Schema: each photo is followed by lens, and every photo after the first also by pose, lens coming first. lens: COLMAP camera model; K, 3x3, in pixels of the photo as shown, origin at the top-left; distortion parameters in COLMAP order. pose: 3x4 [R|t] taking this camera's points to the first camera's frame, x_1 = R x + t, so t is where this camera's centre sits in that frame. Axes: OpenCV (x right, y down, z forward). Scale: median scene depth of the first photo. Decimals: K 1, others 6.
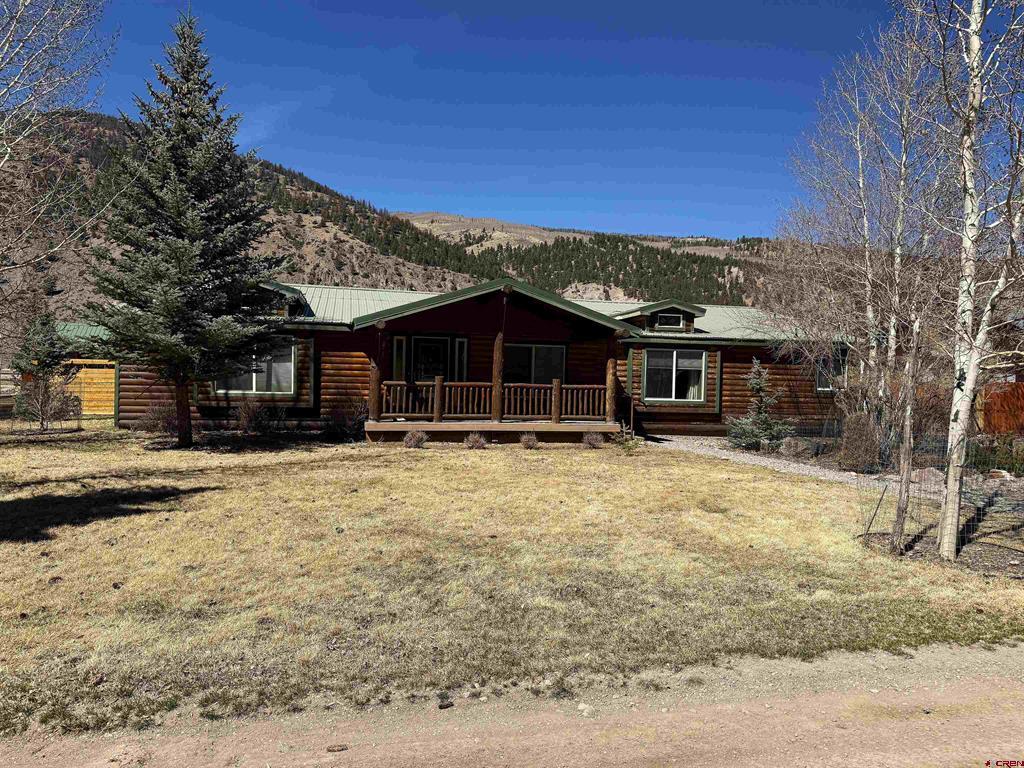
lens RADIAL K [[716.2, 0, 515.3], [0, 716.2, 384.7], [0, 0, 1]] dist [0.072510, -0.053970]
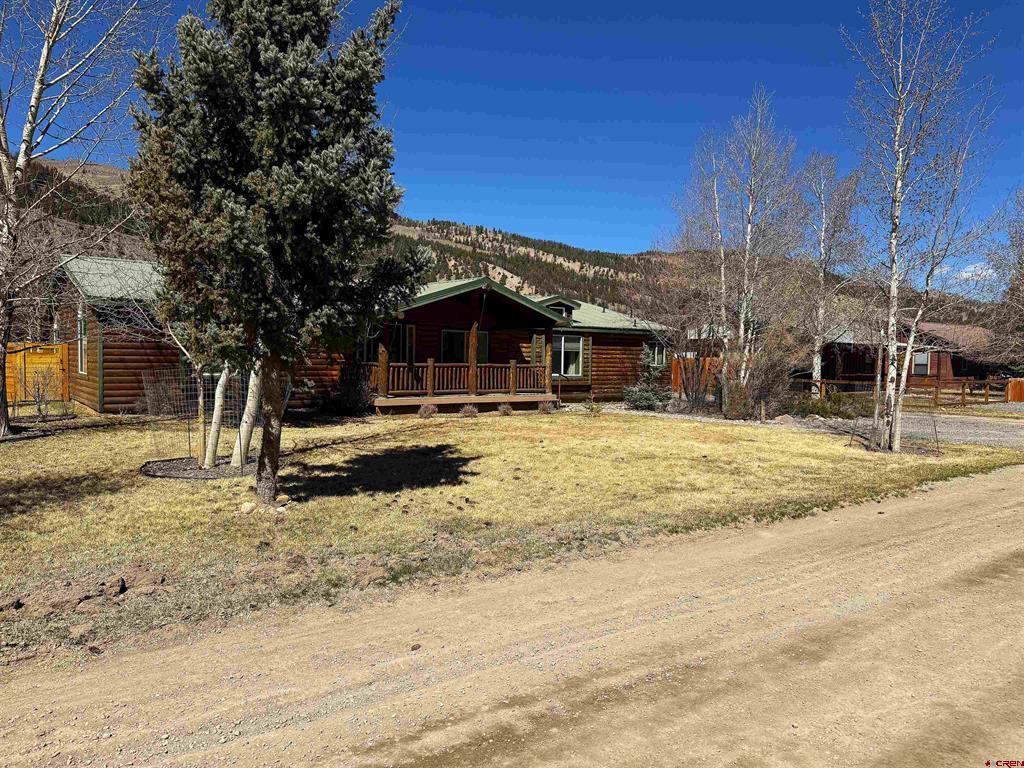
lens RADIAL K [[716.2, 0, 510.8], [0, 716.2, 386.9], [0, 0, 1]] dist [0.072510, -0.053970]
pose [[0.913141, -0.024516, 0.406906, -0.472120], [0.009790, 0.999221, 0.038233, -0.008839], [-0.407526, -0.030928, 0.912670, -0.145730]]
